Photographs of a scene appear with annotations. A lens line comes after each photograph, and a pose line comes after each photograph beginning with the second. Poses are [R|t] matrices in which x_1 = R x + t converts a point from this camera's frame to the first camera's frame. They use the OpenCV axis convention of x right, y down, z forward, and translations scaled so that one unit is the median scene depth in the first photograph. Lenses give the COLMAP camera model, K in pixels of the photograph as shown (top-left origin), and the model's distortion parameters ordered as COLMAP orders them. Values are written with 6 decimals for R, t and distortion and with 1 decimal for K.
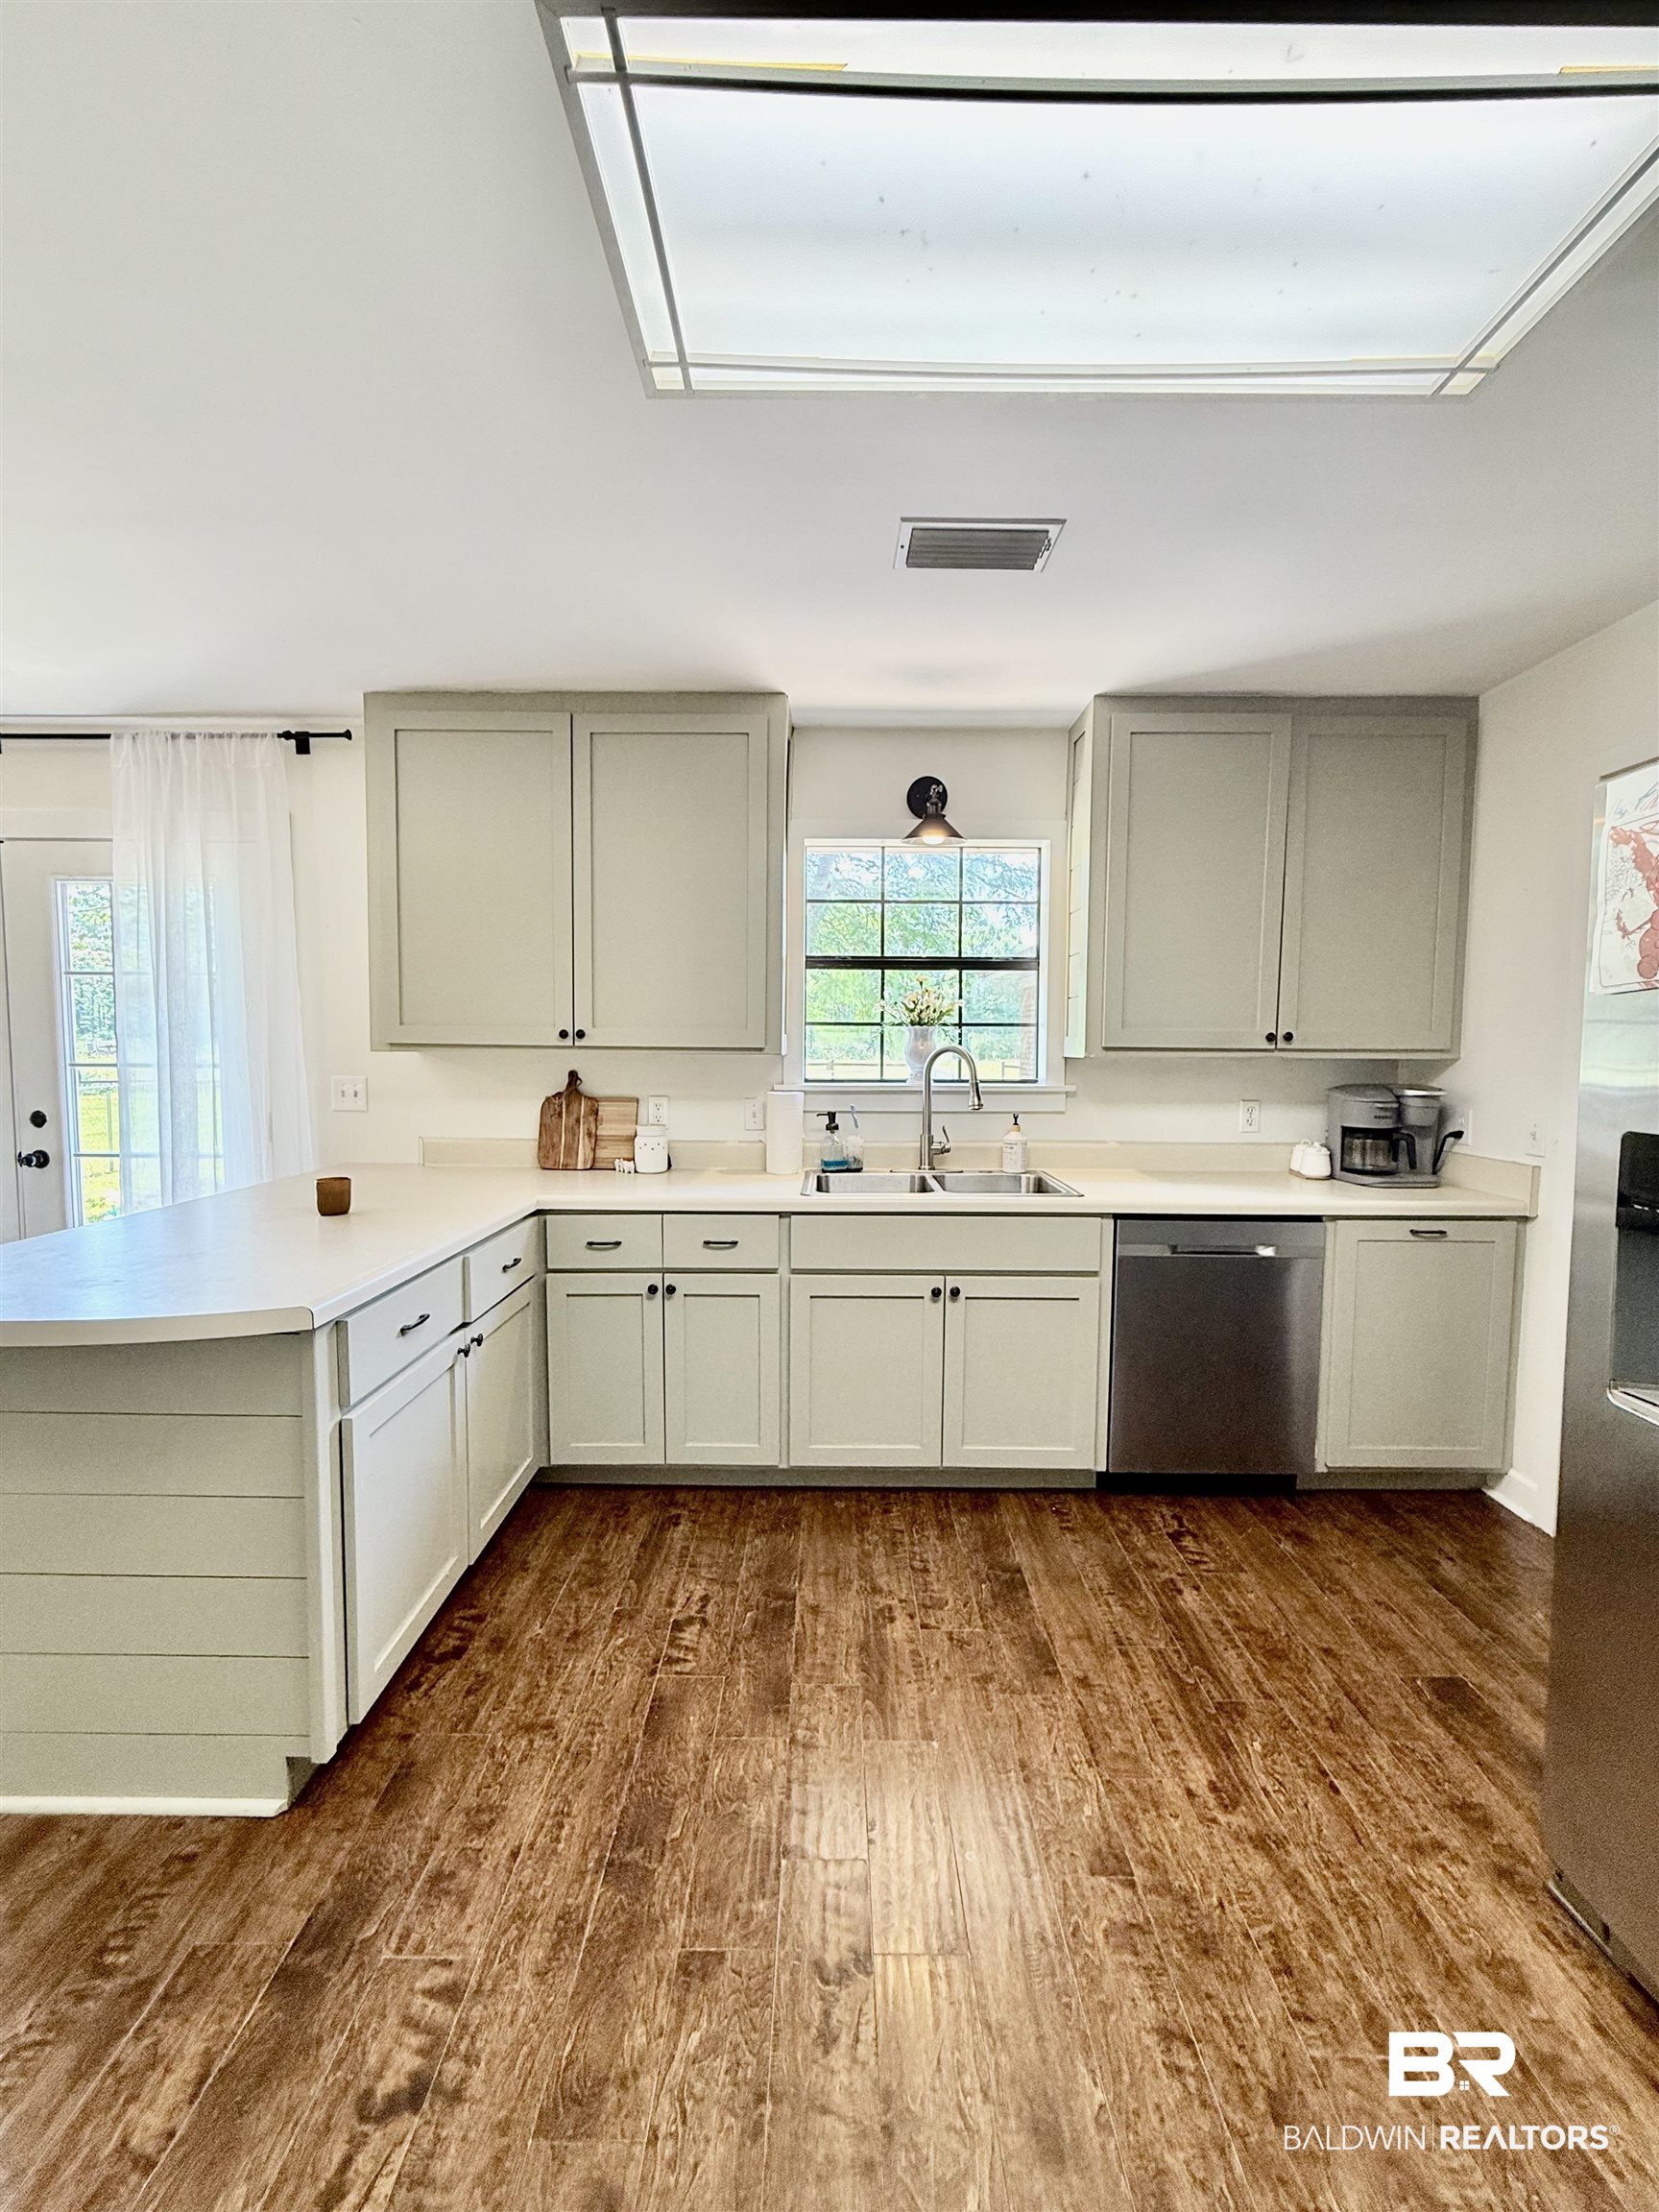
lens RADIAL K [[886.5, 0, 816.5], [0, 886.5, 1103.1], [0, 0, 1]] dist [0.002219, 0.001089]
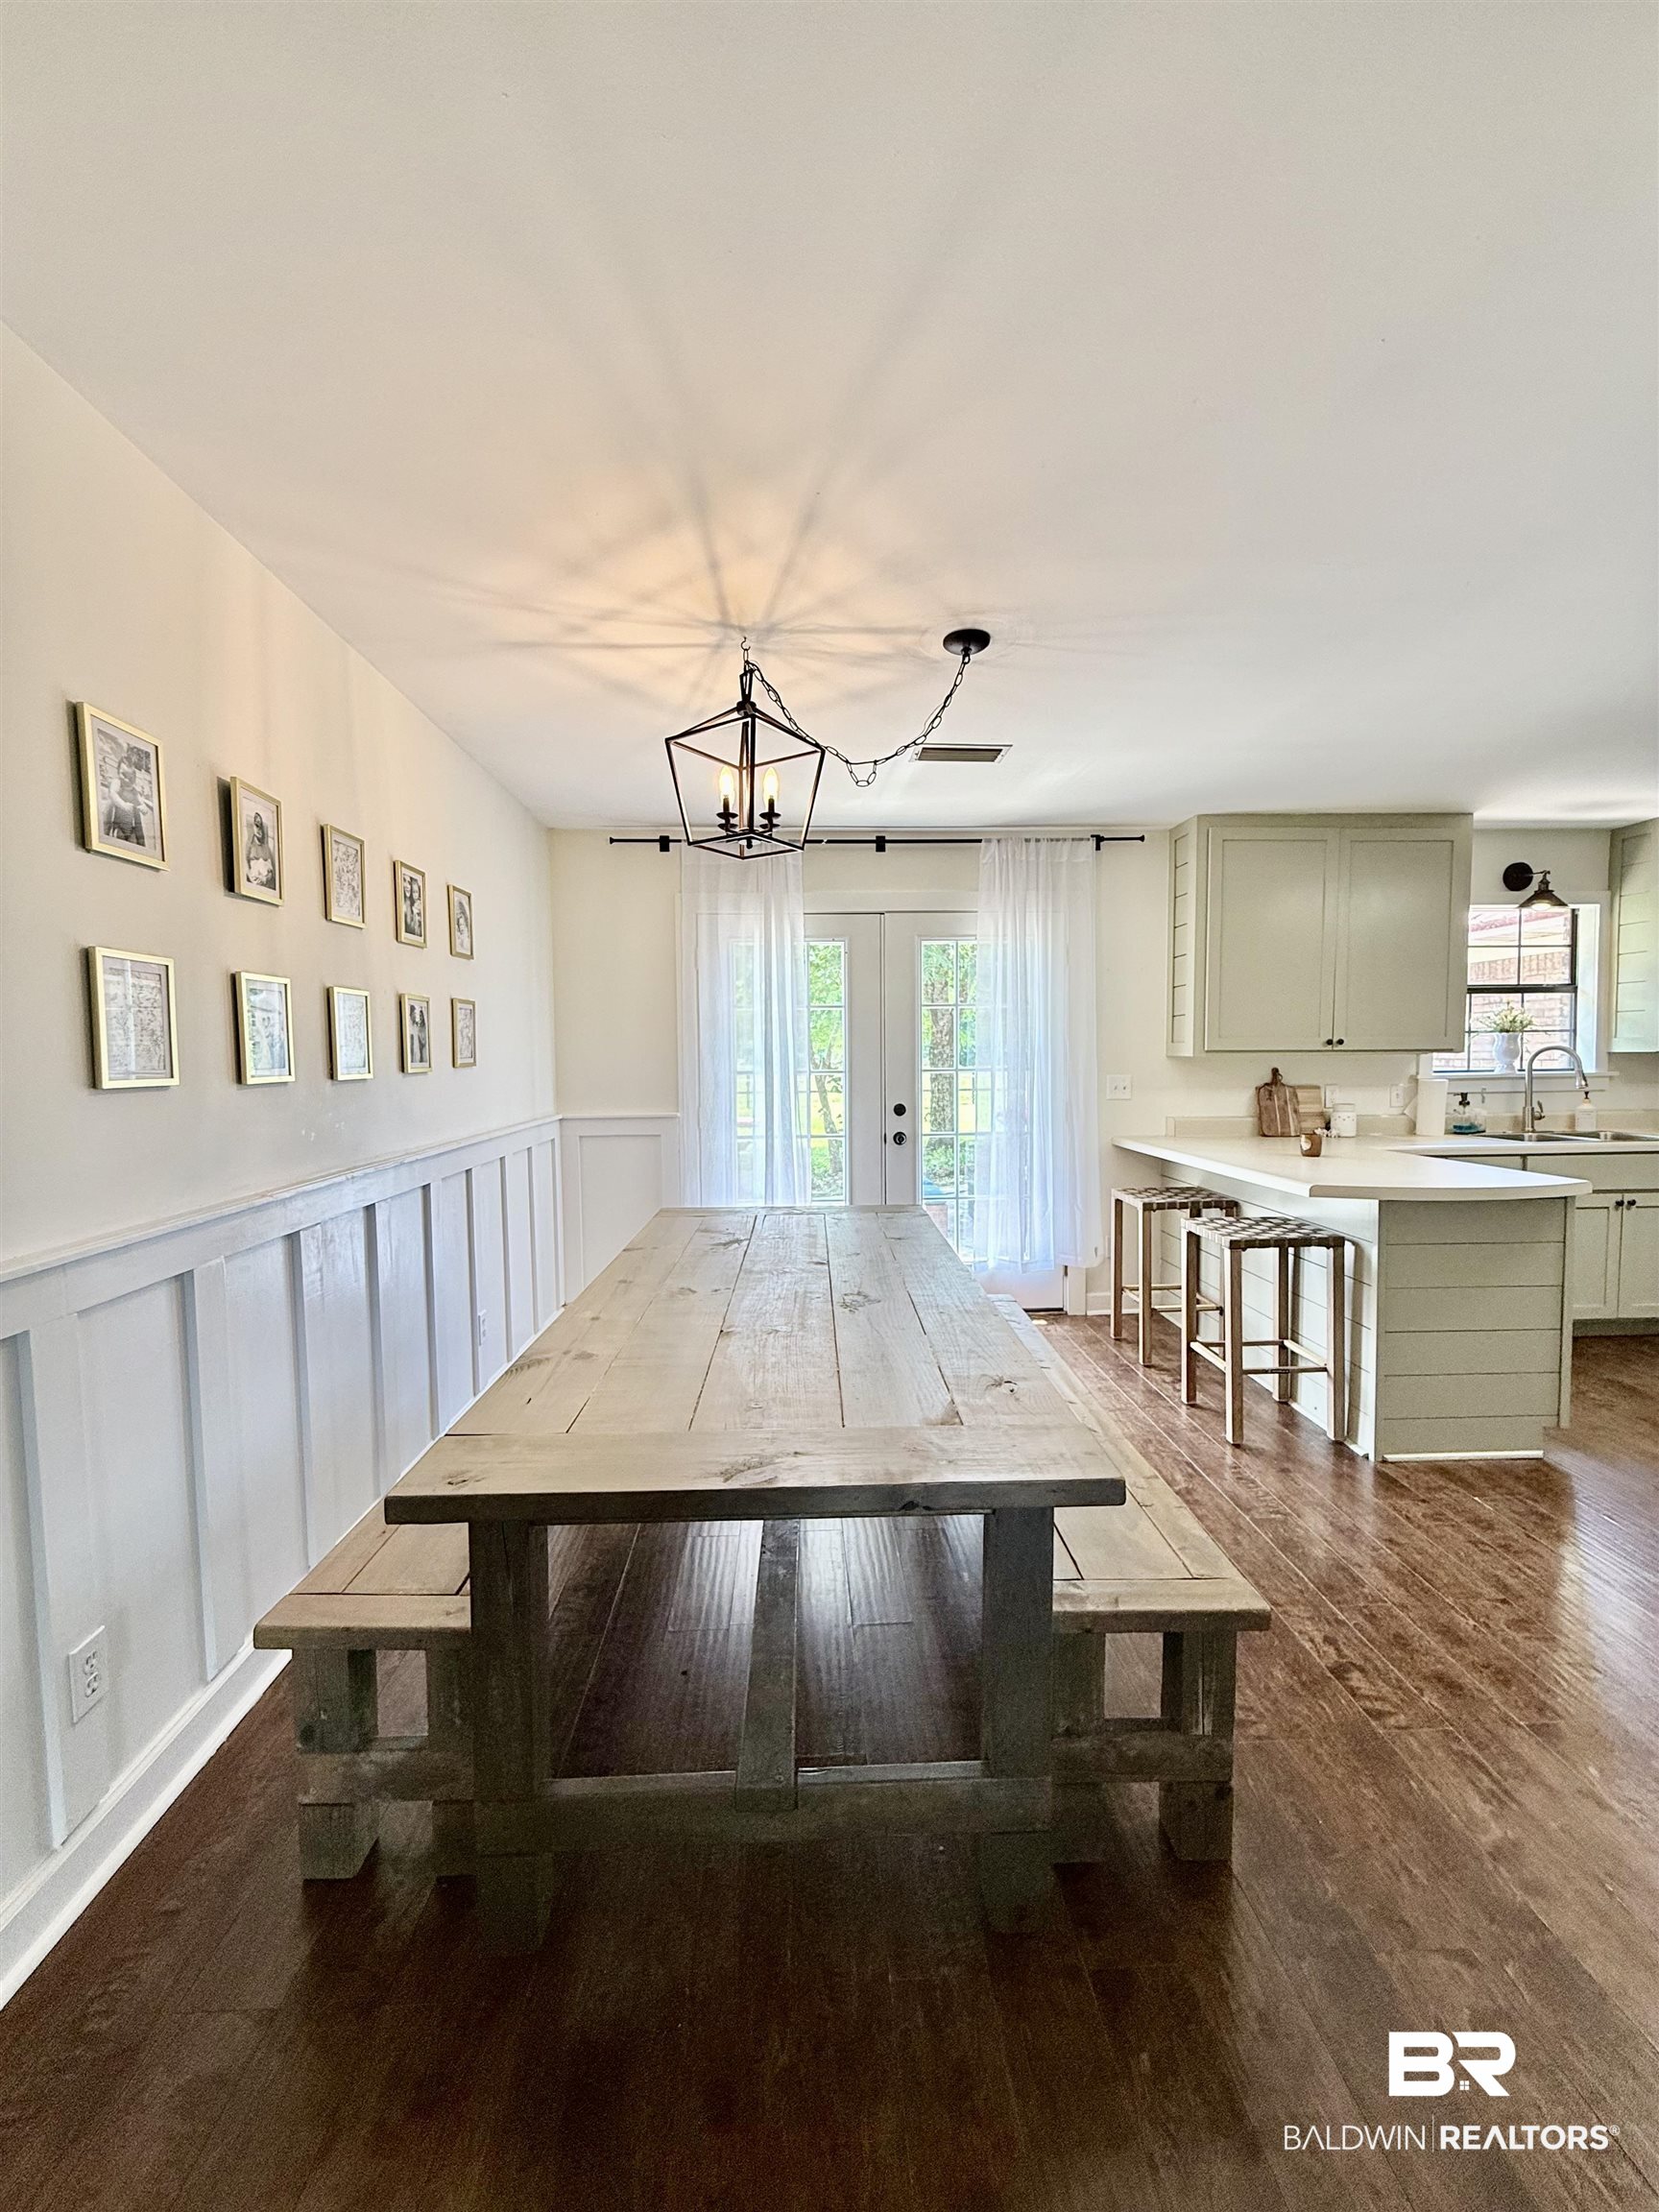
lens RADIAL K [[886.5, 0, 831.2], [0, 886.5, 1099.7], [0, 0, 1]] dist [0.002219, 0.001089]
pose [[0.998415, -0.020386, 0.052454, -1.268398], [0.021218, 0.999657, -0.015357, 0.025440], [-0.052123, 0.016445, 0.998505, -0.465471]]
